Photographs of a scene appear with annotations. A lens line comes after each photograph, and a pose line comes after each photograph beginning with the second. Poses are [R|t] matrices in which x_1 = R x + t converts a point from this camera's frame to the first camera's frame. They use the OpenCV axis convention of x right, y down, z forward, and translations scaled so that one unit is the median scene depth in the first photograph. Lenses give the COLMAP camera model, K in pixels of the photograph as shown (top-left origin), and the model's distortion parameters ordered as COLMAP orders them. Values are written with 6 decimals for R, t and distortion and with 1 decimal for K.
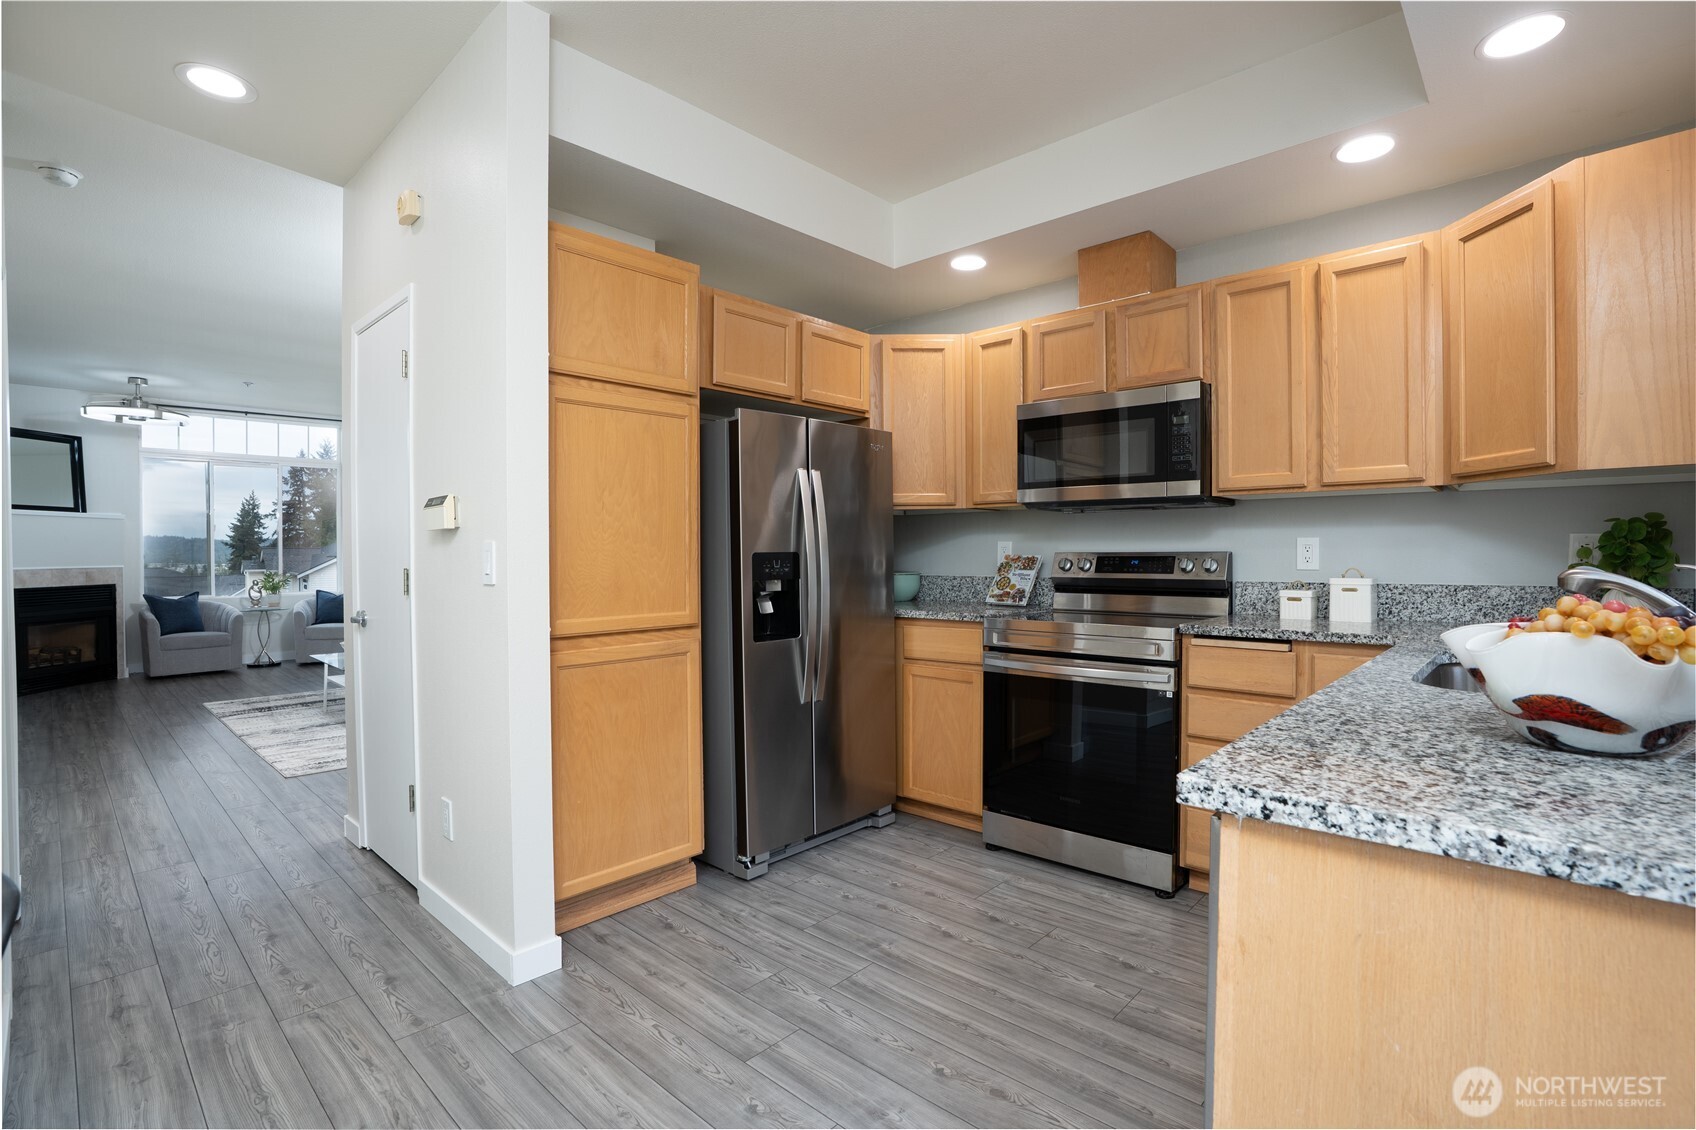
lens RADIAL K [[782.4, 0, 853.8], [0, 782.4, 558.1], [0, 0, 1]] dist [-0.077105, 0.030935]
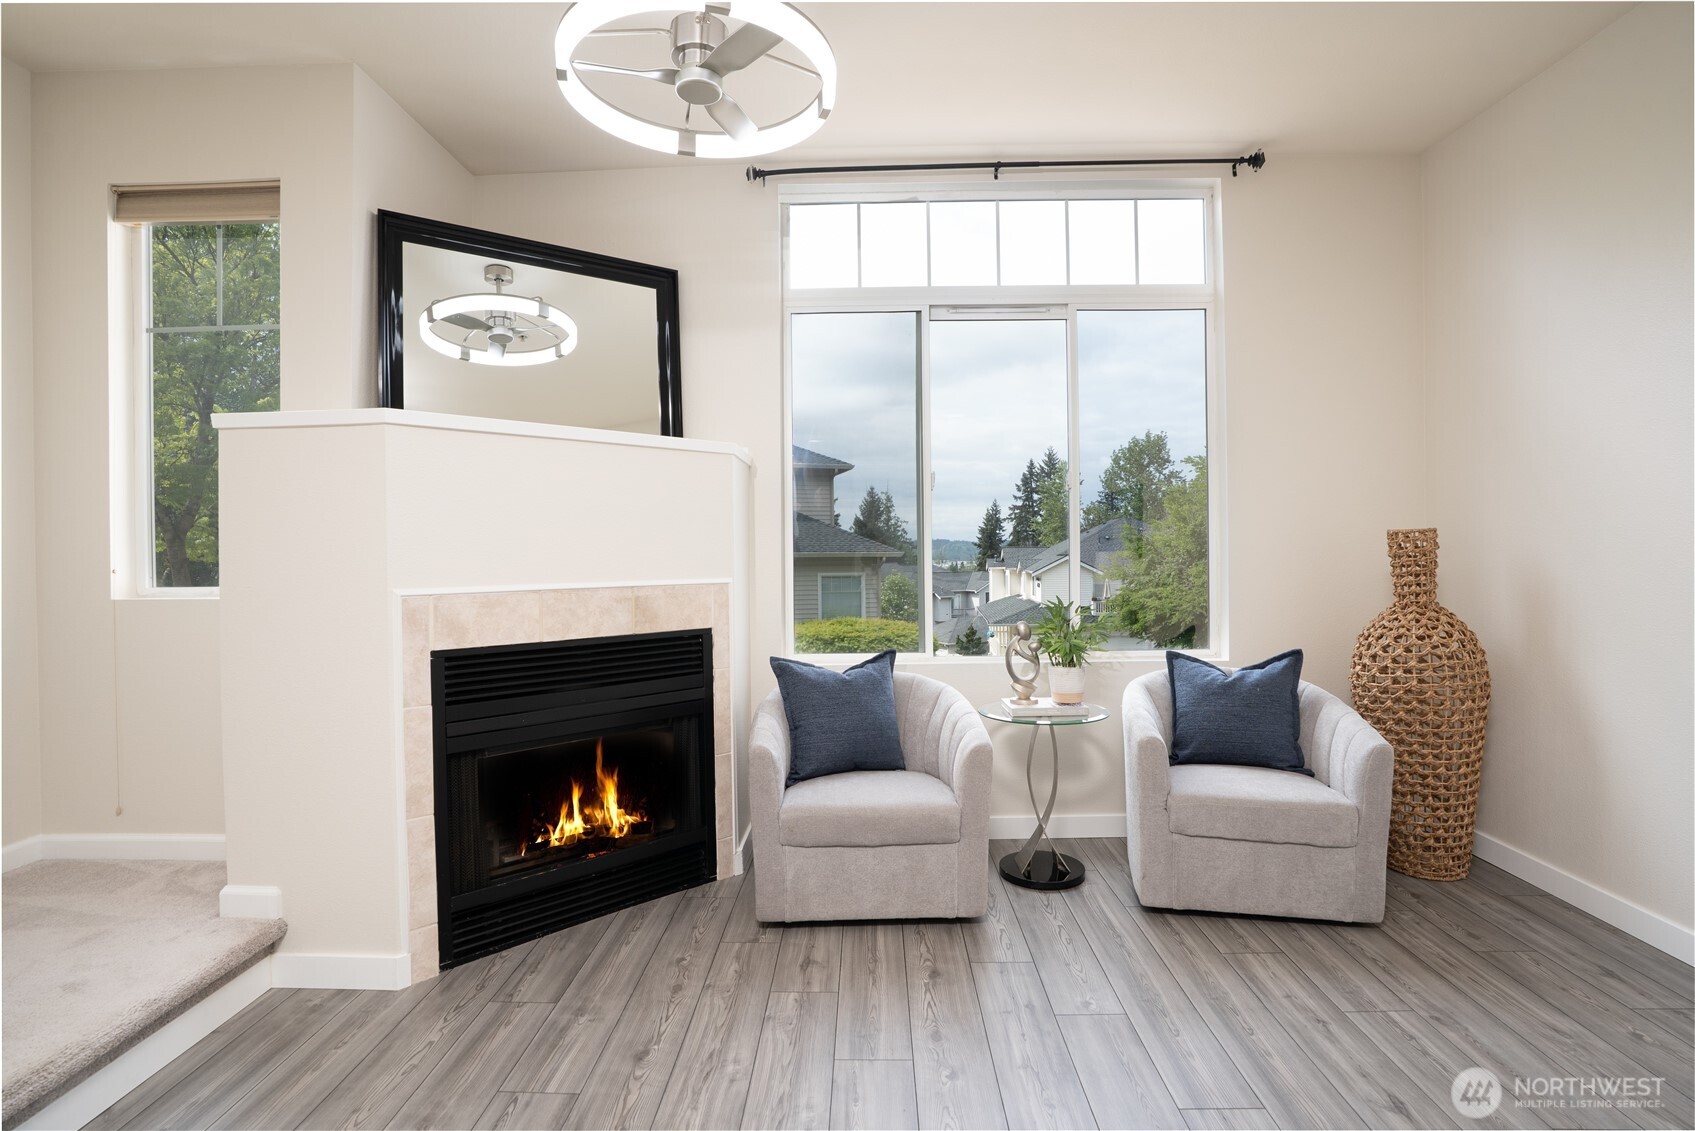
lens RADIAL K [[782.0, 0, 853.3], [0, 782.0, 558.6], [0, 0, 1]] dist [-0.077105, 0.030935]
pose [[0.658714, 0.003602, -0.752385, -0.573149], [-0.002109, 0.999993, 0.002941, -0.000901], [0.752390, -0.000350, 0.658718, 0.702343]]
